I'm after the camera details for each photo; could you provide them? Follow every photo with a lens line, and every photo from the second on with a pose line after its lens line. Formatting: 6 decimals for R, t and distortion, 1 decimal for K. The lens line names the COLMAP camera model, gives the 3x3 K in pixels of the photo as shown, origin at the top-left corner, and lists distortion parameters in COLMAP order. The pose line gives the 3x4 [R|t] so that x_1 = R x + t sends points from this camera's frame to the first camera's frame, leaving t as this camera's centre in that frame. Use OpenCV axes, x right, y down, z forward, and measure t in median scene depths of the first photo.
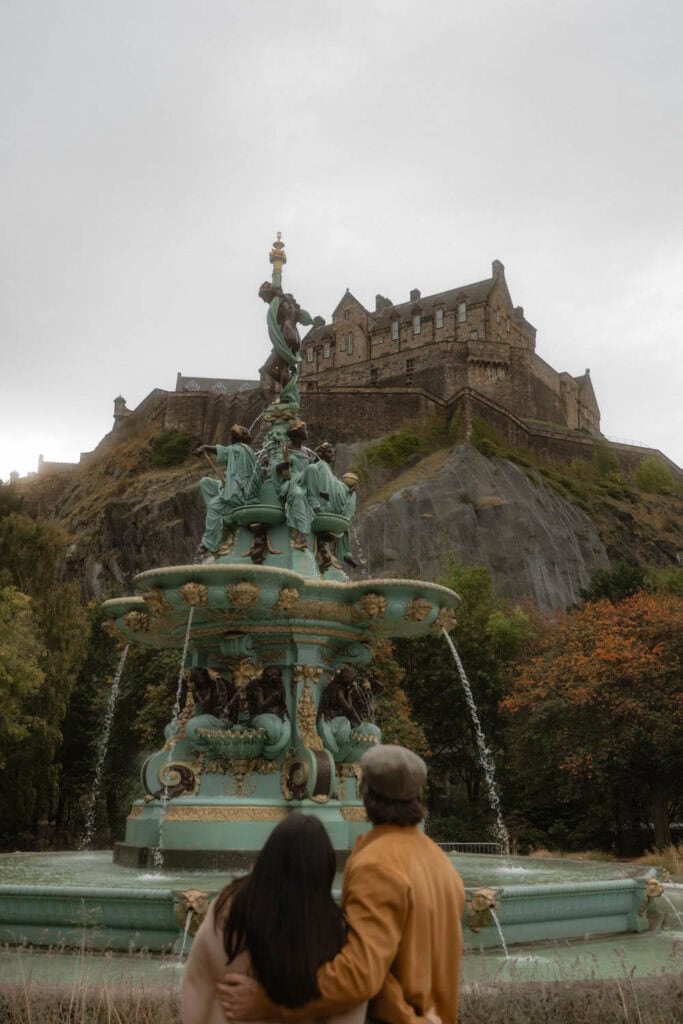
lens RADIAL K [[1046.6, 0, 341.5], [0, 1046.6, 512.0], [0, 0, 1]] dist [0.058964, -0.000538]
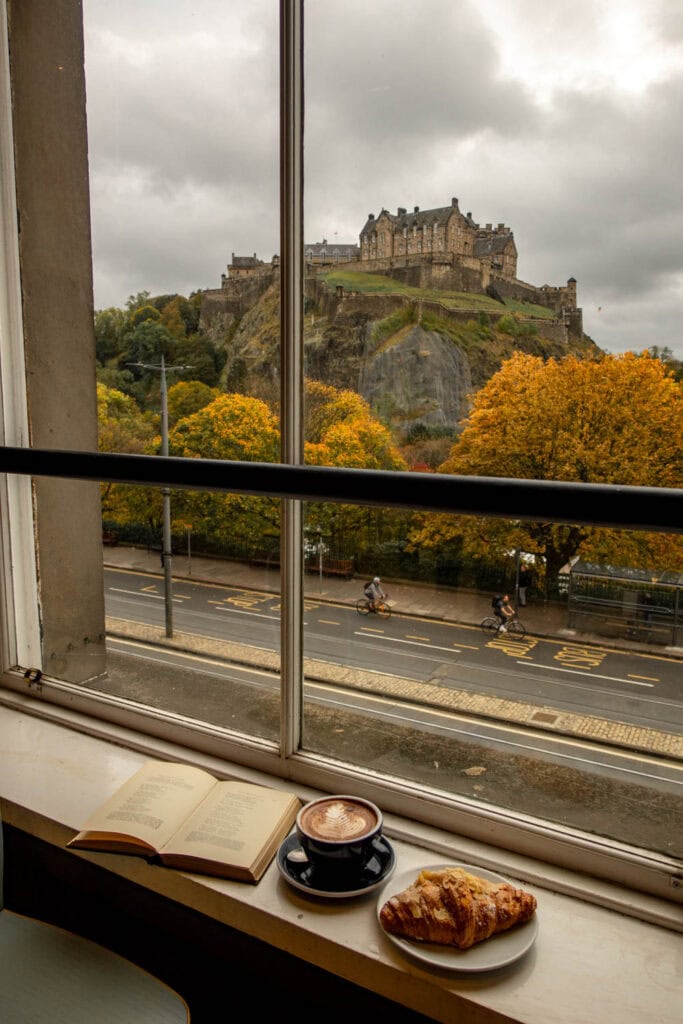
lens RADIAL K [[823.2, 0, 341.5], [0, 823.2, 512.0], [0, 0, 1]] dist [-0.002377, -0.000795]
pose [[0.992119, 0.020887, -0.123548, 0.185164], [0.032353, 0.909874, 0.413622, -0.463169], [0.121052, -0.414359, 0.902027, -0.947174]]
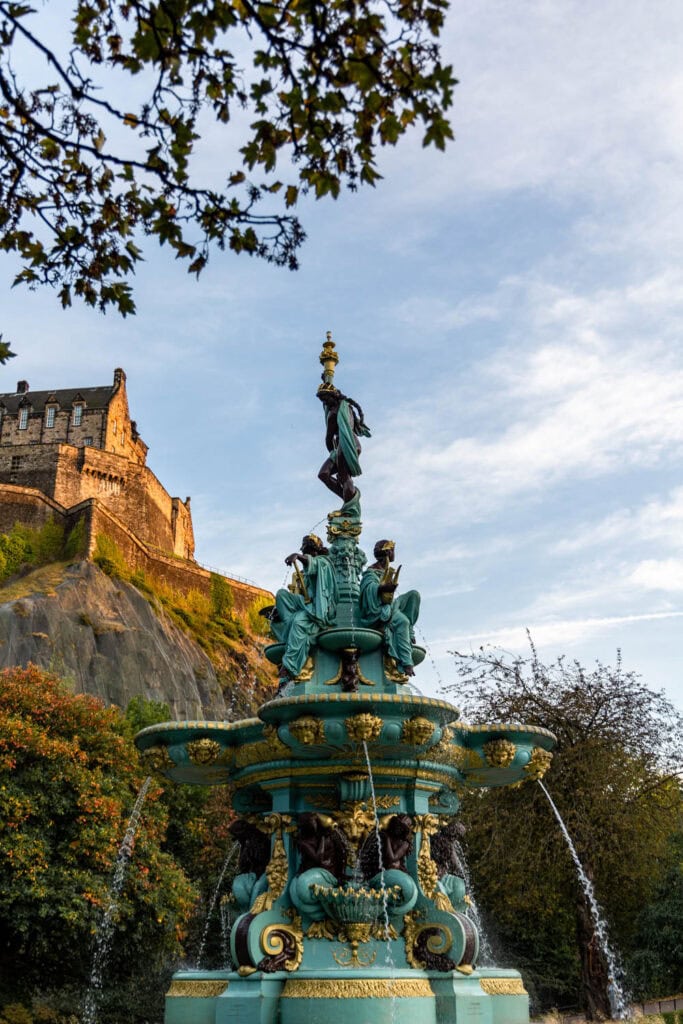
lens RADIAL K [[1131.1, 0, 341.5], [0, 1131.1, 512.0], [0, 0, 1]] dist [0.015340, 0.004216]
pose [[0.900750, 0.151908, 0.406907, -0.085511], [-0.104345, 0.985091, -0.136775, 0.004984], [-0.421618, 0.080741, 0.903172, 0.021628]]
